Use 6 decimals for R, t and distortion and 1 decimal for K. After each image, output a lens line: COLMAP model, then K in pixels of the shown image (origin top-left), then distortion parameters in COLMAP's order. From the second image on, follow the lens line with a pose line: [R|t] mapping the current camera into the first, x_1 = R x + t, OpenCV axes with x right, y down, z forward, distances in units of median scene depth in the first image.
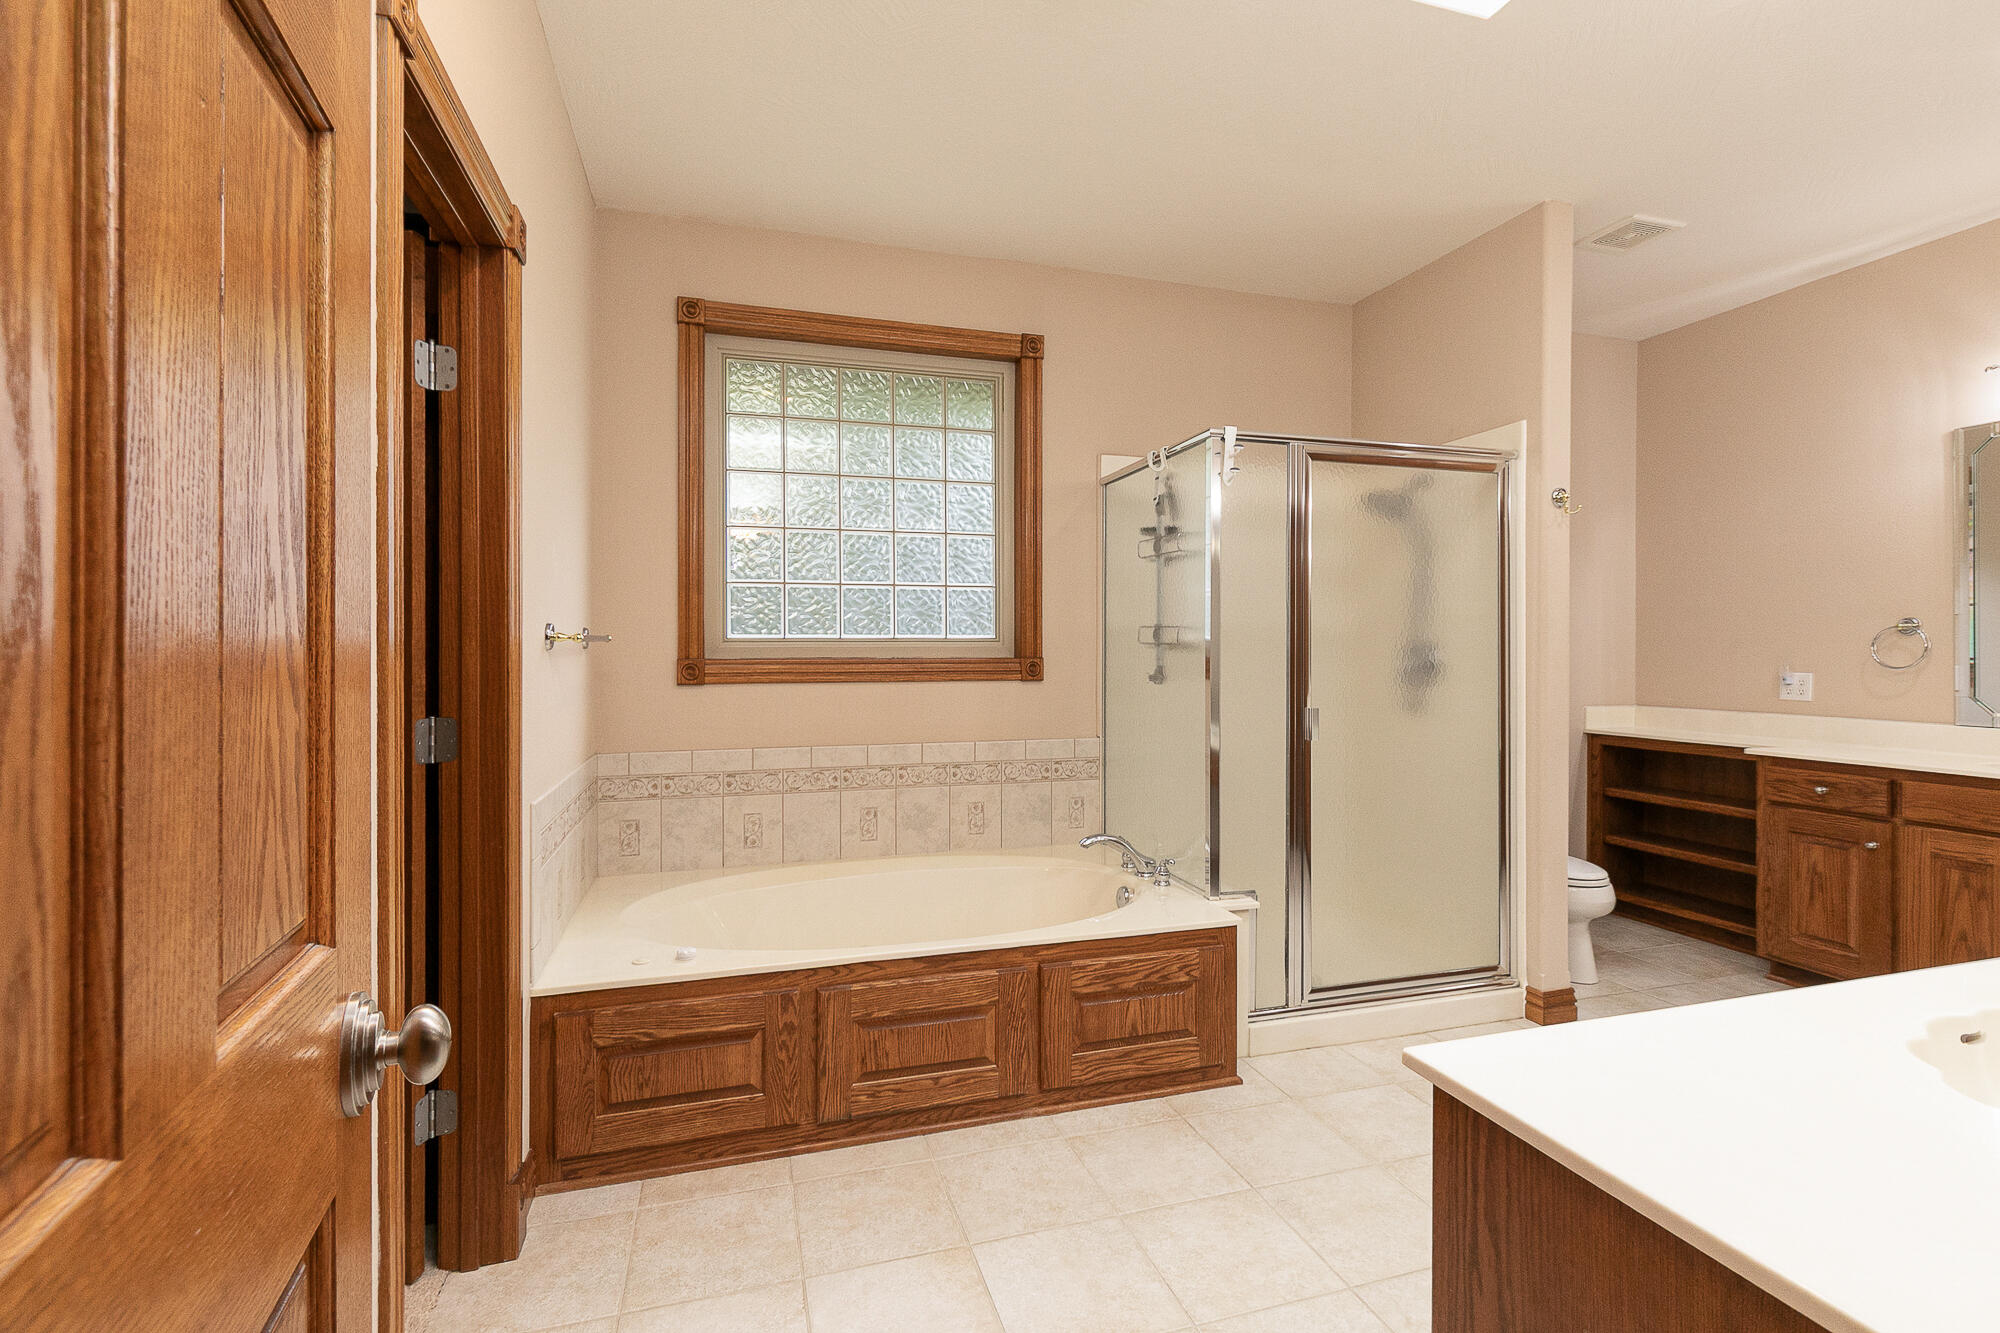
lens RADIAL K [[930.7, 0, 1008.5], [0, 930.7, 653.4], [0, 0, 1]] dist [-0.001446, -0.000029]
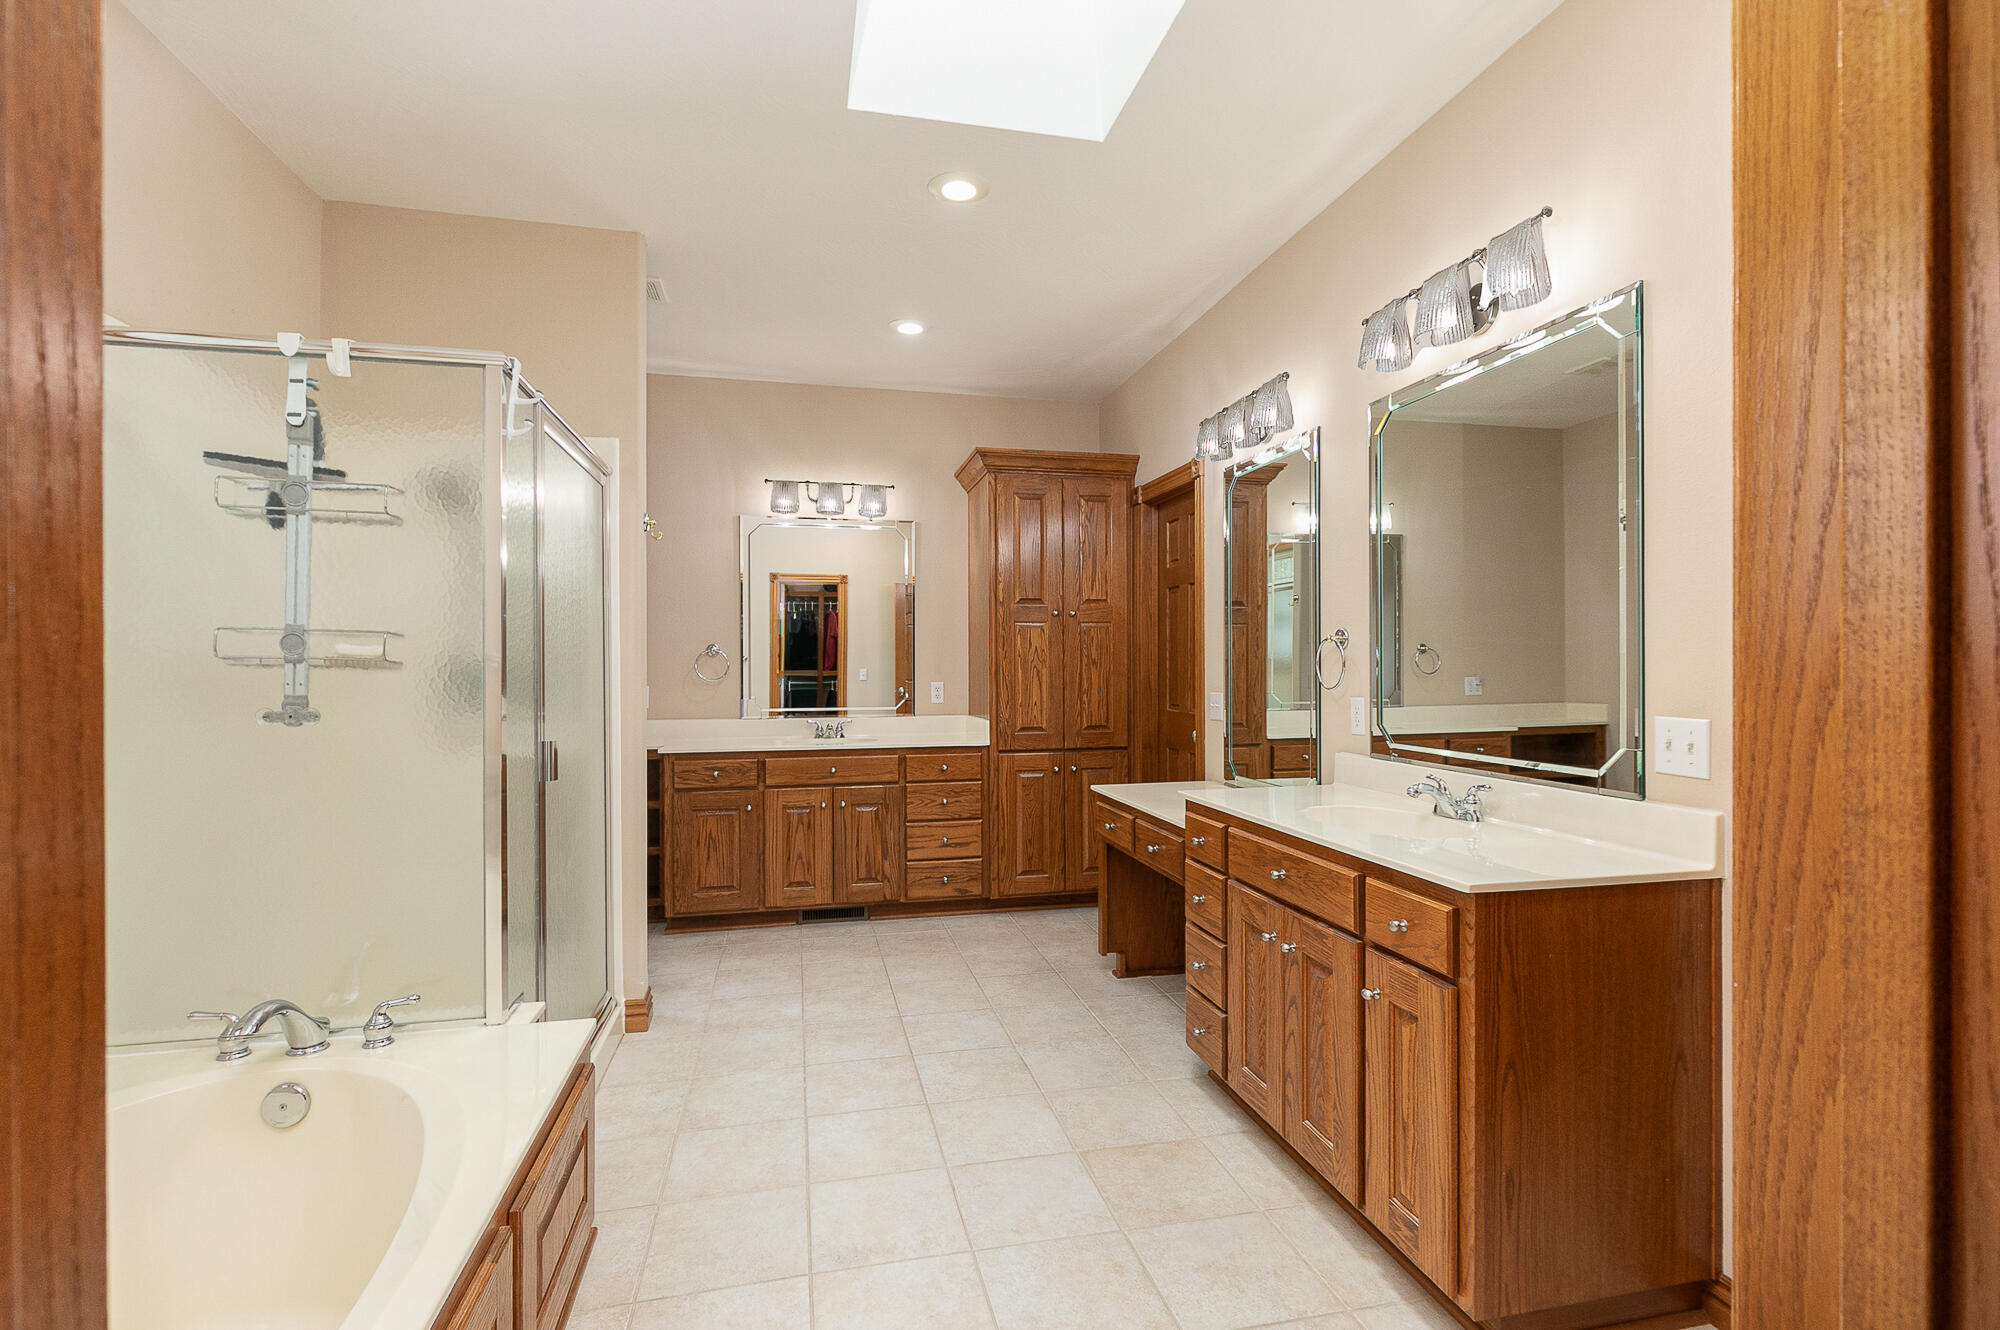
lens RADIAL K [[930.7, 0, 1009.8], [0, 930.7, 666.5], [0, 0, 1]] dist [-0.001446, -0.000029]
pose [[0.062580, -0.001936, 0.998038, -0.415028], [0.009951, 0.999950, 0.001316, -0.002111], [-0.997990, 0.009849, 0.062596, 0.509665]]
